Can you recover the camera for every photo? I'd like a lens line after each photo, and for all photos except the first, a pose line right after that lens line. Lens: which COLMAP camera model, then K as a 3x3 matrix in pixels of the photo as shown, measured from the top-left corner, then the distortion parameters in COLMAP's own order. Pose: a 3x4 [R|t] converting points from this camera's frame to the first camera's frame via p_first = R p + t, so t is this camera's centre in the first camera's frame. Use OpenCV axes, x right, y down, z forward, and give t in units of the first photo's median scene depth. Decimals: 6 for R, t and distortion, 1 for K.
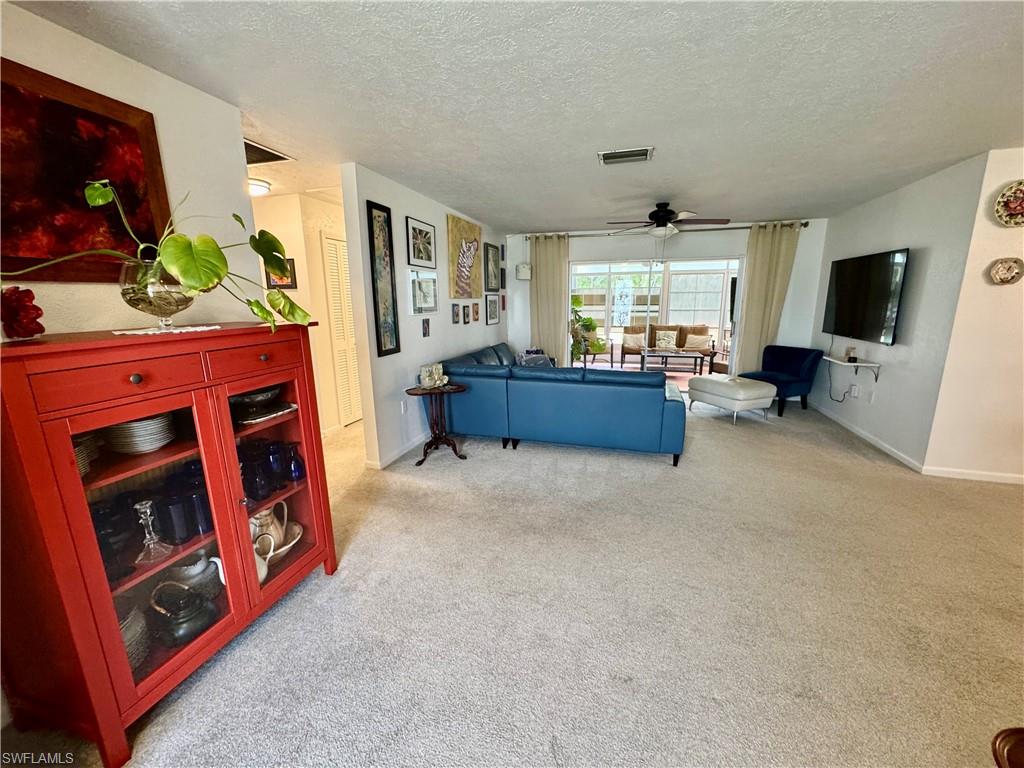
lens RADIAL K [[410.6, 0, 510.8], [0, 410.6, 385.8], [0, 0, 1]] dist [-0.000834, -0.000403]
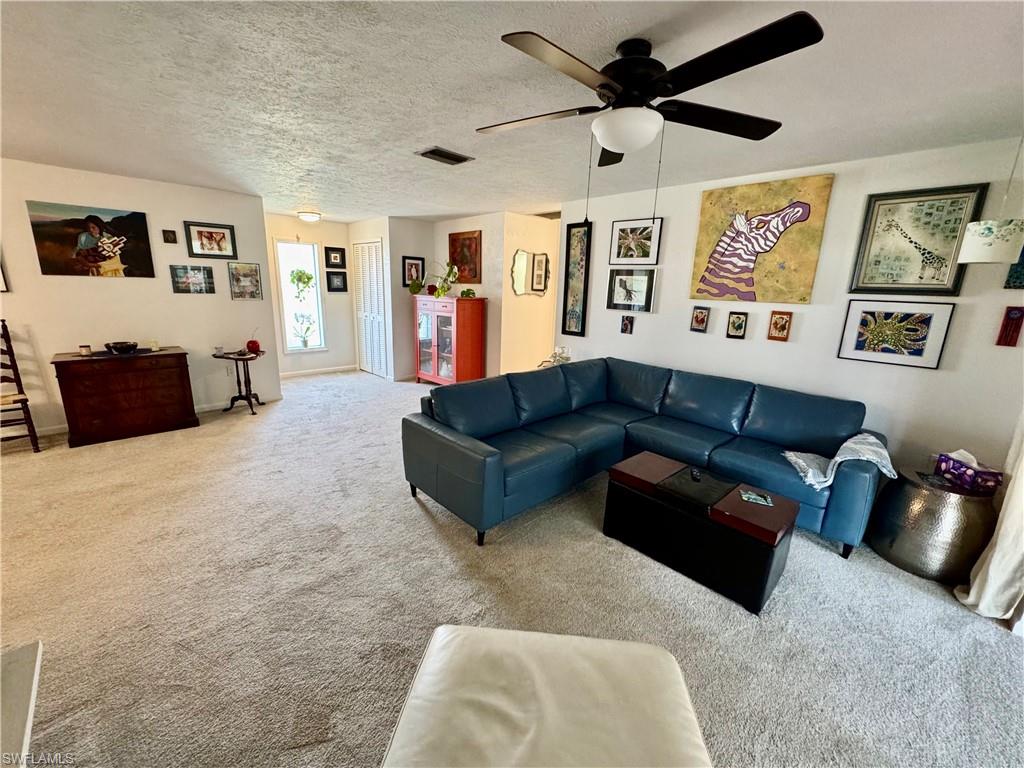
lens RADIAL K [[410.6, 0, 505.9], [0, 410.6, 383.1], [0, 0, 1]] dist [-0.000834, -0.000403]
pose [[-0.486874, 0.199544, -0.850374, 0.731278], [-0.206412, 0.919698, 0.333991, -0.251938], [0.848733, 0.338139, -0.406588, 1.065383]]
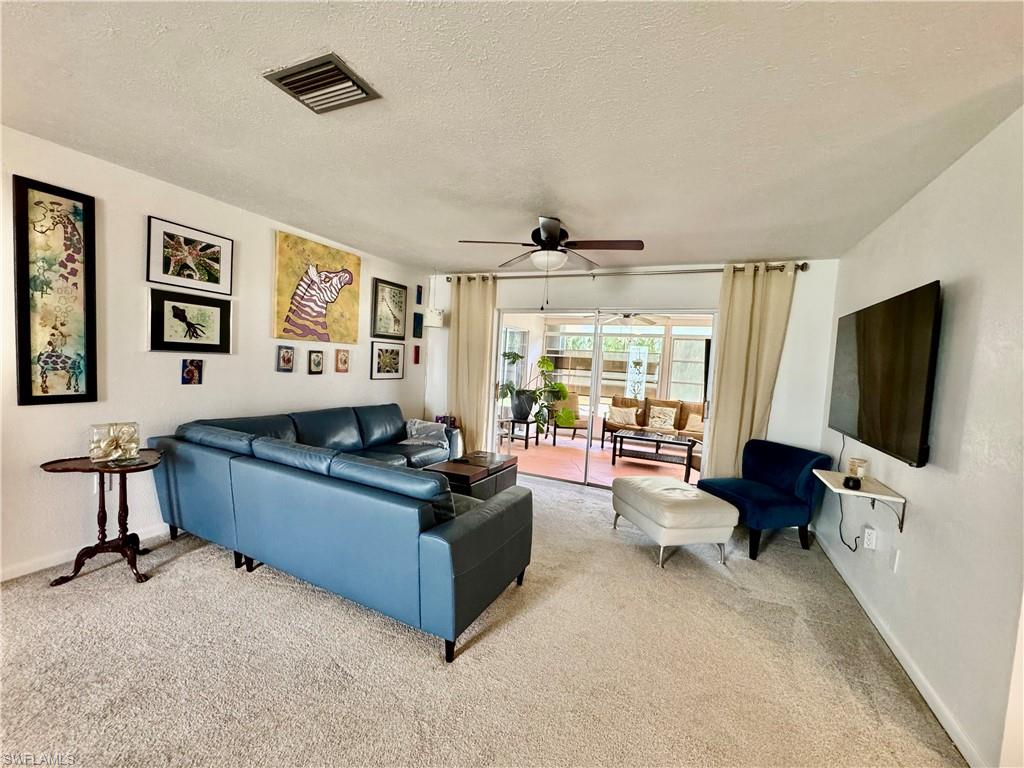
lens RADIAL K [[410.6, 0, 511.8], [0, 410.6, 385.1], [0, 0, 1]] dist [-0.000834, -0.000403]
pose [[0.986588, 0.075602, -0.144664, 0.394884], [-0.096783, 0.984615, -0.145488, -0.060375], [0.131439, 0.157538, 0.978726, 0.334012]]
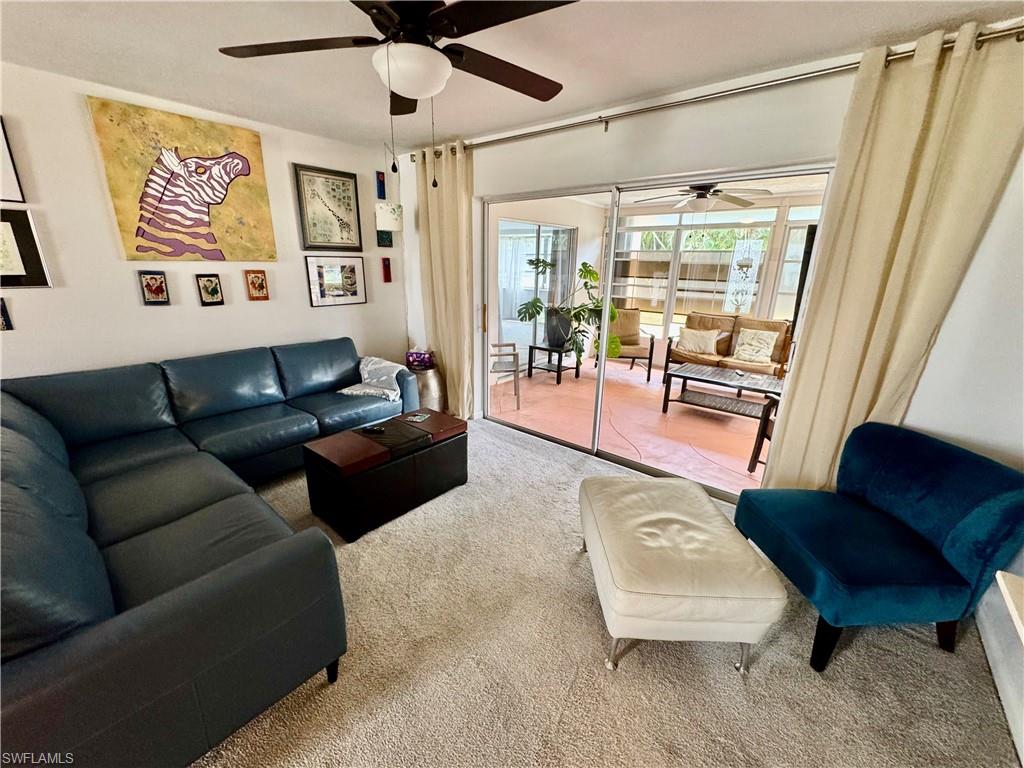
lens RADIAL K [[410.6, 0, 512.3], [0, 410.6, 383.8], [0, 0, 1]] dist [-0.000834, -0.000403]
pose [[0.918799, 0.141289, -0.368574, 0.561830], [-0.110104, 0.988419, 0.104427, -0.161412], [0.379060, -0.055366, 0.923715, 0.669151]]
